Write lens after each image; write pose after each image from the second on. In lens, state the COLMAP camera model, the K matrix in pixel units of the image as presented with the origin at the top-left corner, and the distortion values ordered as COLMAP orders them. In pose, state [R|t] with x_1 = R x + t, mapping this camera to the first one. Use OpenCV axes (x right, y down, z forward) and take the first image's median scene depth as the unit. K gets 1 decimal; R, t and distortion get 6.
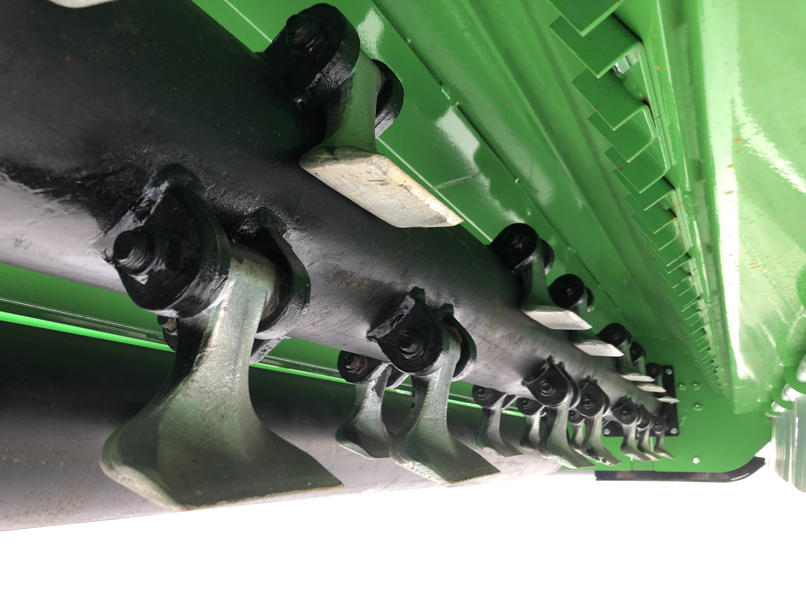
lens RADIAL K [[652.9, 0, 403.0], [0, 652.9, 302.0], [0, 0, 1]] dist [0.047246, -0.119003]
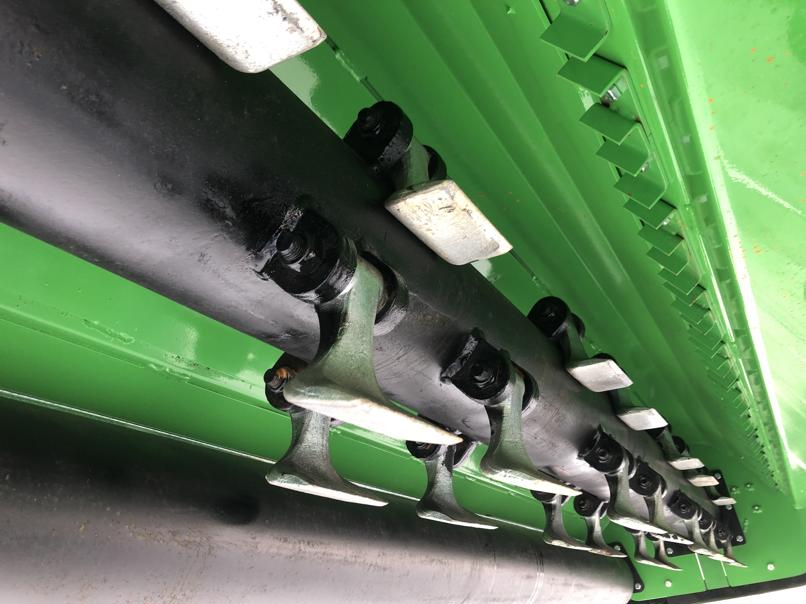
lens RADIAL K [[652.2, 0, 403.0], [0, 652.2, 302.0], [0, 0, 1]] dist [0.001259, 0.003666]
pose [[0.989261, -0.146146, -0.001925, -0.130301], [0.140769, 0.956244, -0.256479, 0.272349], [0.039324, 0.253454, 0.966548, -0.173505]]
